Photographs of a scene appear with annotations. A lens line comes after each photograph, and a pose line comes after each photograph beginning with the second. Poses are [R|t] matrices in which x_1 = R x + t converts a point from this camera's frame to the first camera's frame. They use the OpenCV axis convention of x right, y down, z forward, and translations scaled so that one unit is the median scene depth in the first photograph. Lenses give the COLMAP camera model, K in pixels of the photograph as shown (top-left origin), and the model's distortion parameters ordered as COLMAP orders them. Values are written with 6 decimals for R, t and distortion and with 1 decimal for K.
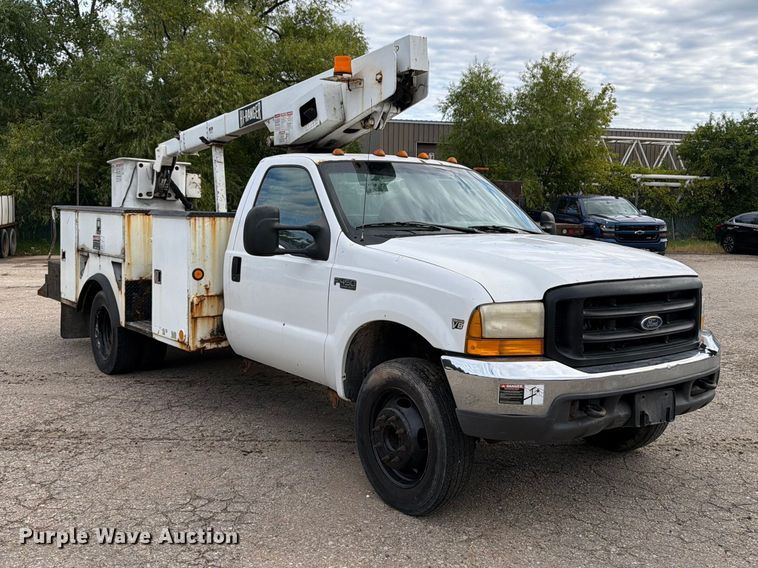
lens RADIAL K [[785.3, 0, 379.4], [0, 785.3, 254.1], [0, 0, 1]] dist [0.079502, -0.172434]
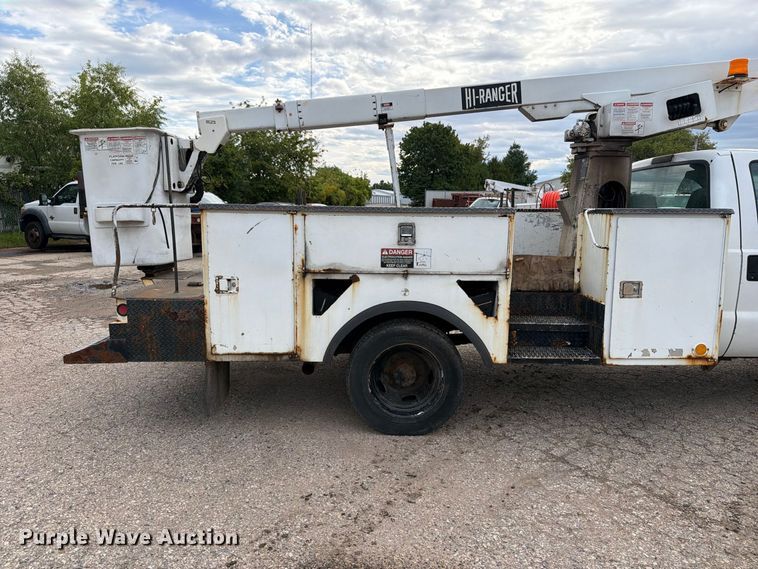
lens RADIAL K [[529.6, 0, 374.9], [0, 529.6, 283.7], [0, 0, 1]] dist [0.079346, -0.100876]
pose [[0.591480, -0.130711, 0.795655, -1.073256], [0.050045, 0.990822, 0.125570, -0.073878], [-0.804765, -0.034454, 0.592592, 1.078414]]
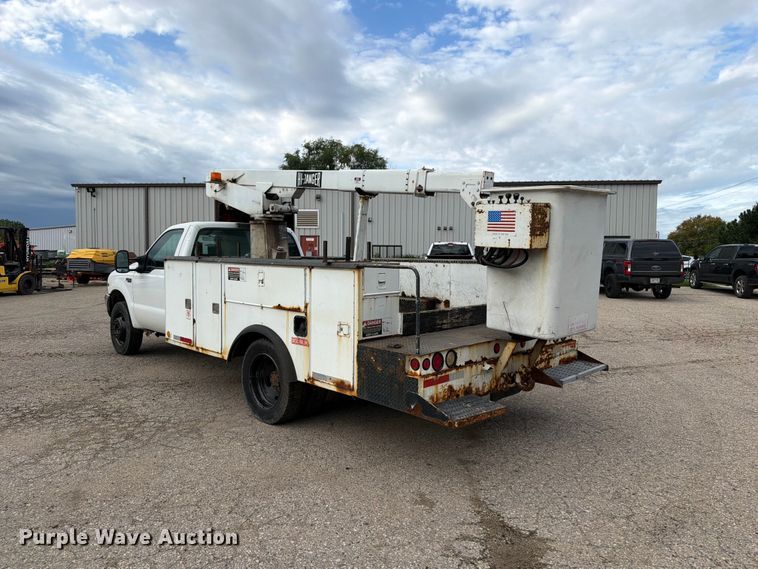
lens RADIAL K [[530.1, 0, 384.3], [0, 530.1, 279.6], [0, 0, 1]] dist [0.076062, -0.101002]
pose [[-0.987708, -0.025970, -0.154137, -0.200659], [-0.042529, 0.993549, 0.105127, -0.165431], [0.150413, 0.110390, -0.982441, 2.707346]]
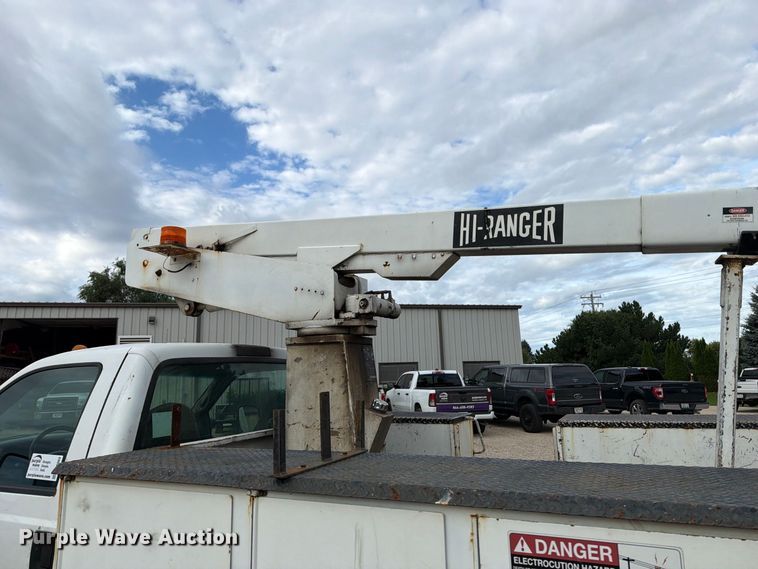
lens RADIAL K [[529.6, 0, 374.9], [0, 529.6, 283.7], [0, 0, 1]] dist [0.079346, -0.100876]
pose [[-0.877096, -0.086357, -0.472488, 0.107577], [-0.023214, 0.990176, -0.137883, -0.139119], [0.479754, -0.109969, -0.870484, 1.819096]]
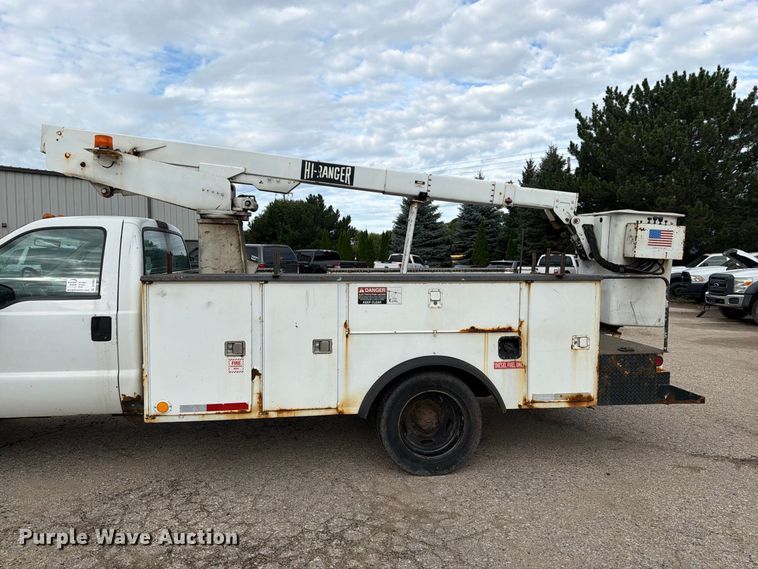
lens RADIAL K [[534.2, 0, 375.6], [0, 534.2, 283.5], [0, 0, 1]] dist [0.082958, -0.102588]
pose [[-0.475754, 0.018031, -0.879393, 0.602259], [-0.063853, 0.996444, 0.054976, -0.116363], [0.877257, 0.082307, -0.472911, 2.020325]]
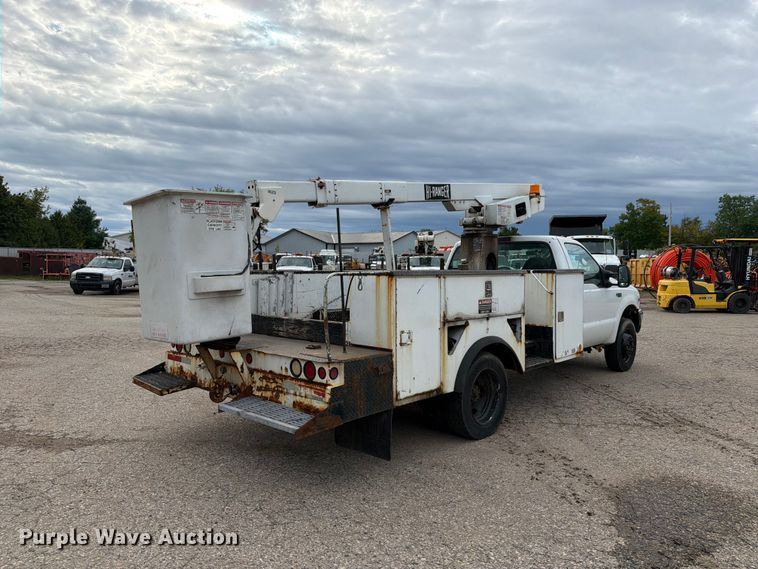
lens RADIAL K [[529.6, 0, 374.9], [0, 529.6, 283.7], [0, 0, 1]] dist [0.079346, -0.100876]
pose [[-0.161079, -0.051659, 0.985589, -1.418827], [0.054336, 0.996650, 0.061119, -0.129270], [-0.985445, 0.063398, -0.157732, 1.794336]]
